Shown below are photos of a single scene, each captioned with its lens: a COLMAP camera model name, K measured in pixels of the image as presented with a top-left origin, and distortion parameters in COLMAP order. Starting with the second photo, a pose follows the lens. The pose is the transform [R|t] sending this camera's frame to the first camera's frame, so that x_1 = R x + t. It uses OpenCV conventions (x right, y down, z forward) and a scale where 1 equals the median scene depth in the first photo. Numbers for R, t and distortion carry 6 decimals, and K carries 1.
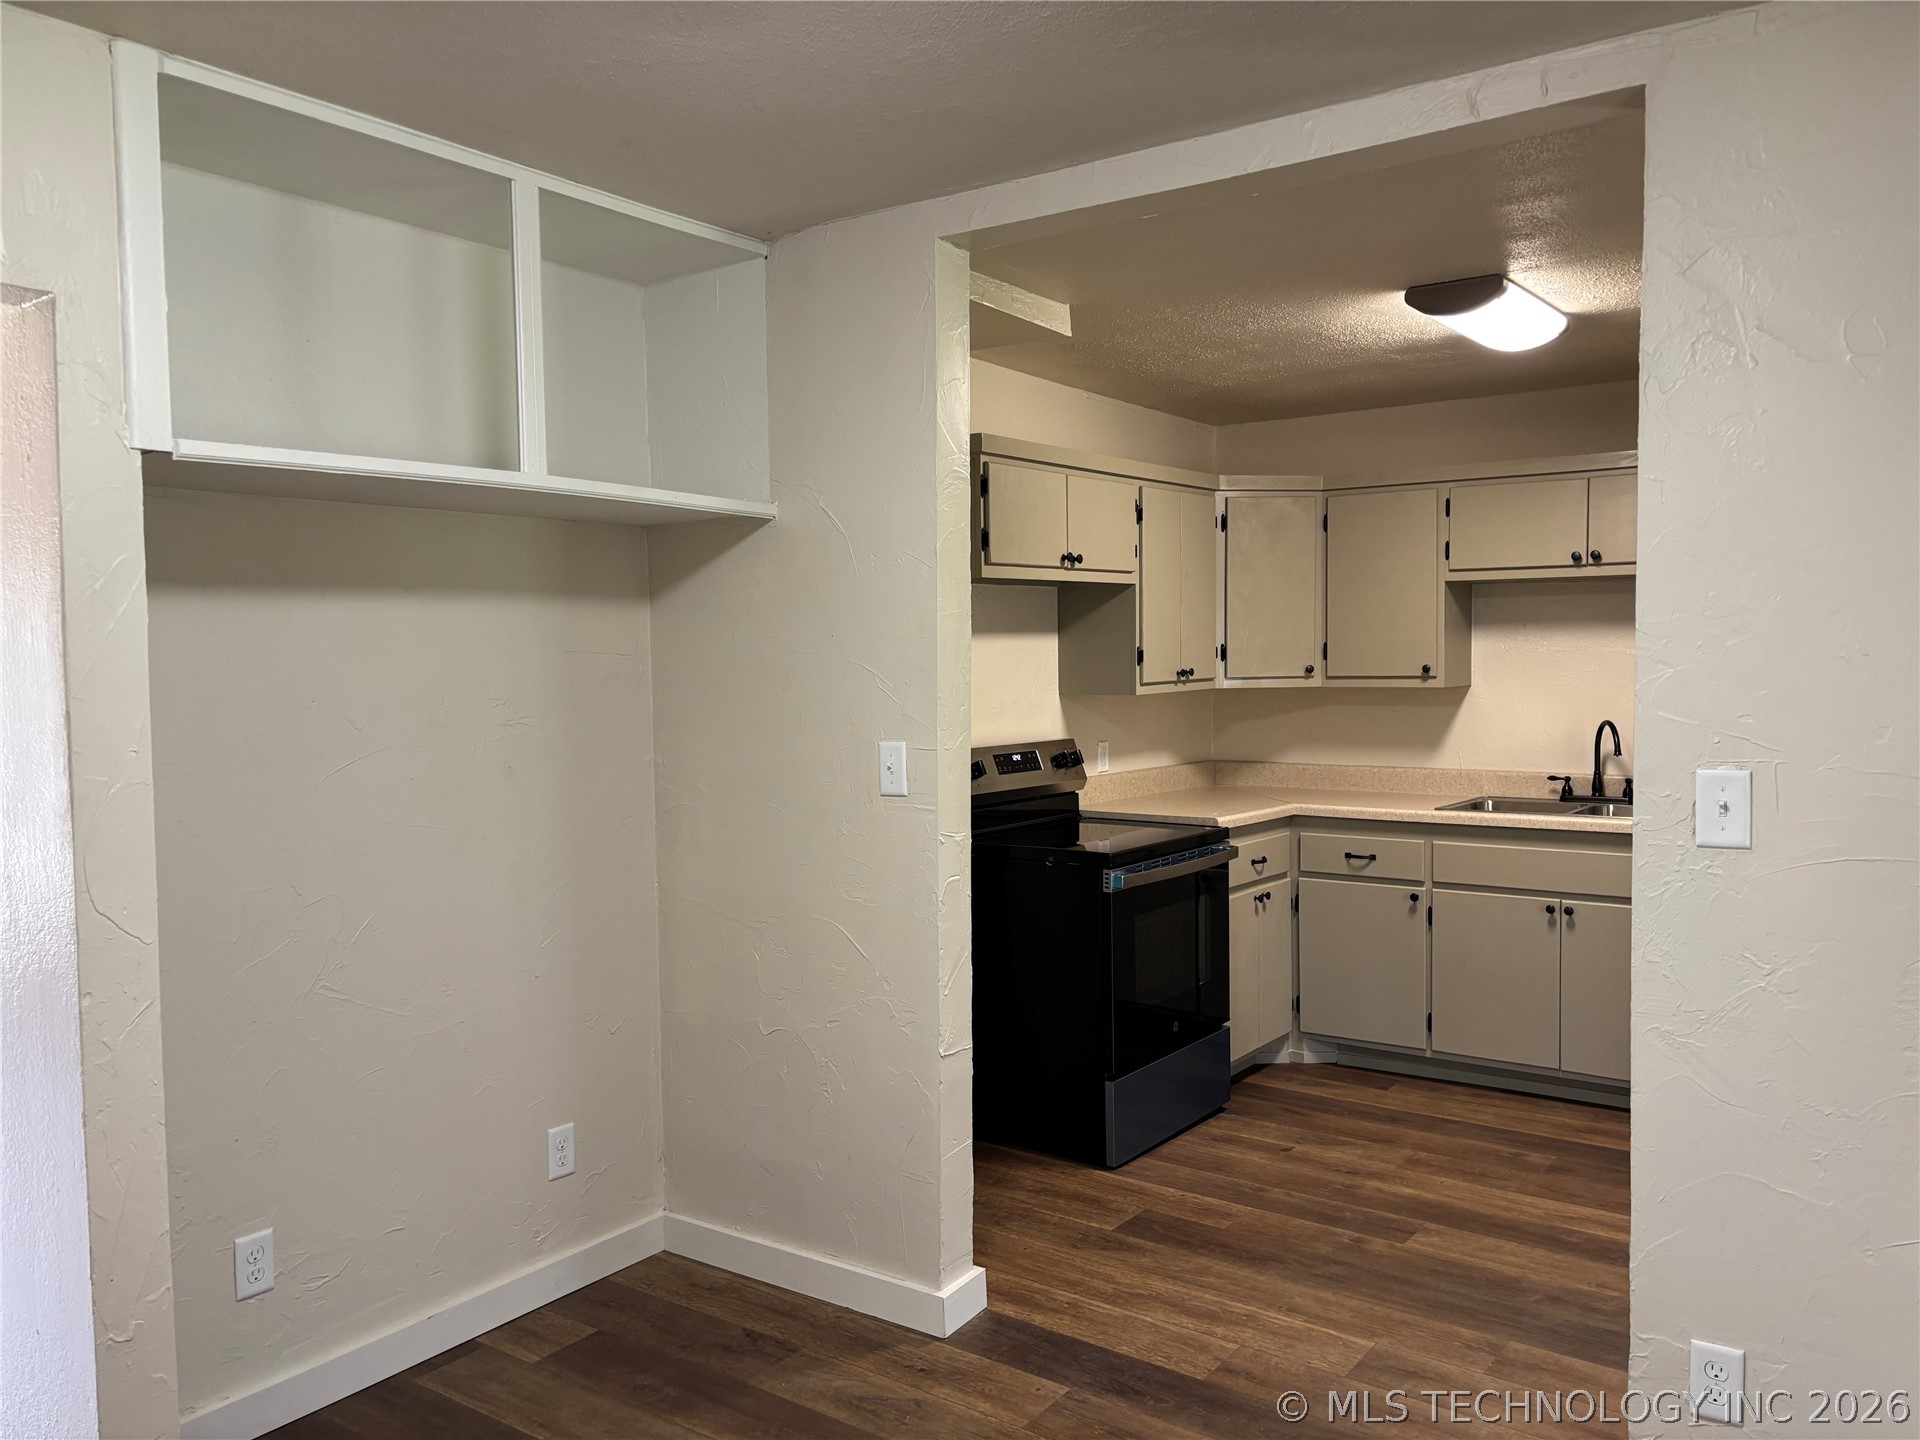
lens RADIAL K [[1455.5, 0, 936.9], [0, 1455.5, 713.4], [0, 0, 1]] dist [0.052043, -0.057129]
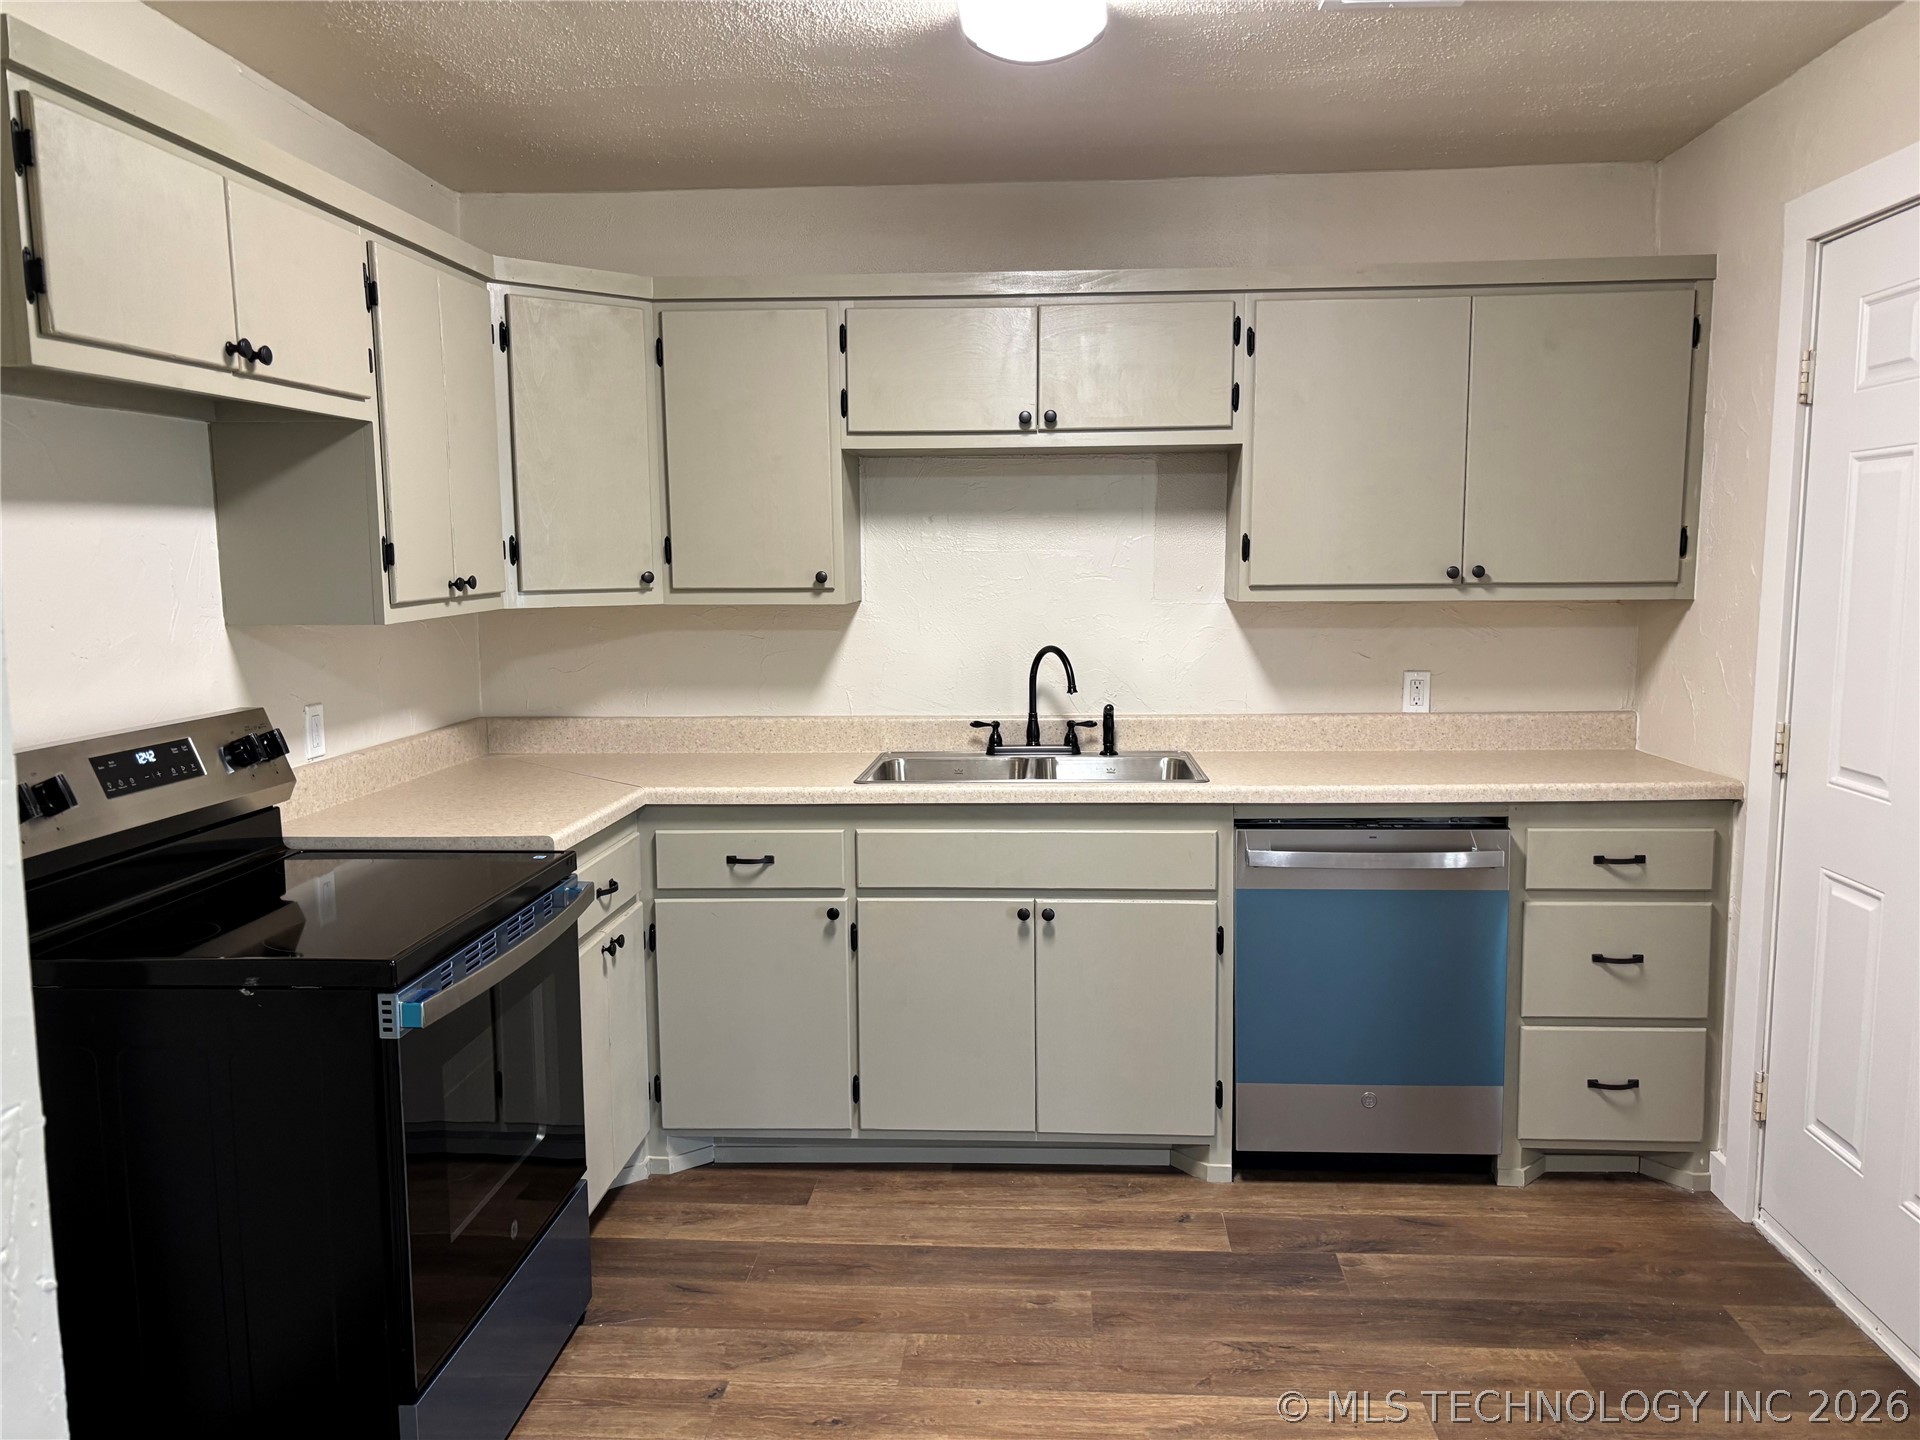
lens RADIAL K [[1455.5, 0, 972.8], [0, 1455.5, 732.8], [0, 0, 1]] dist [0.052043, -0.057129]
pose [[0.833590, -0.063012, 0.548779, 0.014100], [0.021476, 0.996418, 0.081788, -0.012258], [-0.551967, -0.056392, 0.831957, 0.401914]]
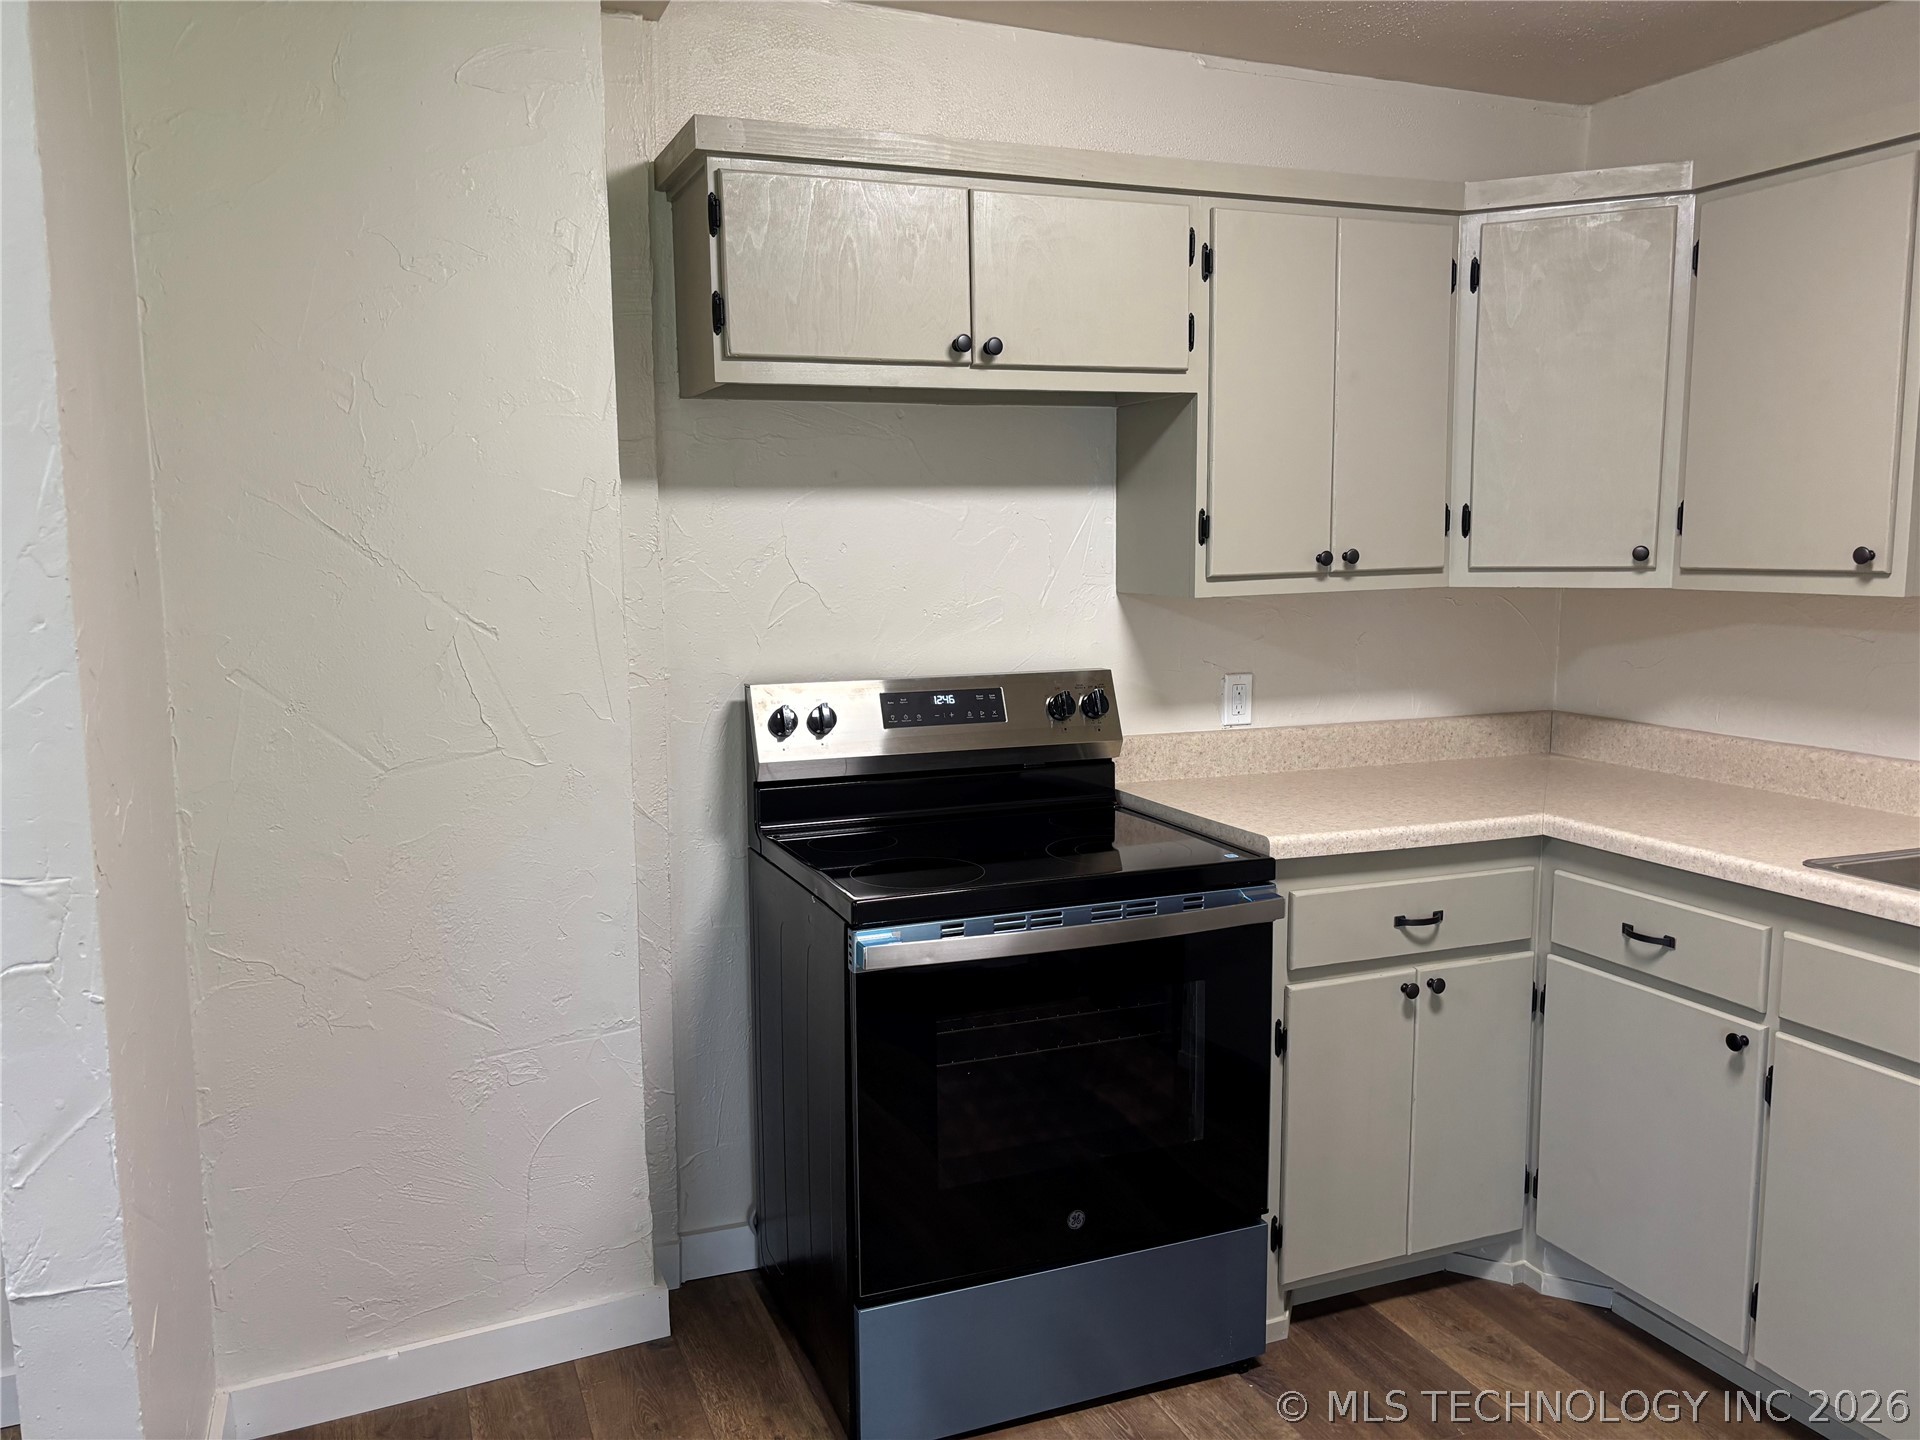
lens RADIAL K [[1455.5, 0, 949.2], [0, 1455.5, 726.9], [0, 0, 1]] dist [0.052043, -0.057129]
pose [[0.858588, 0.073384, -0.507386, 0.339132], [-0.024492, 0.994443, 0.102384, -0.018054], [0.512080, -0.075479, 0.855615, 0.466031]]
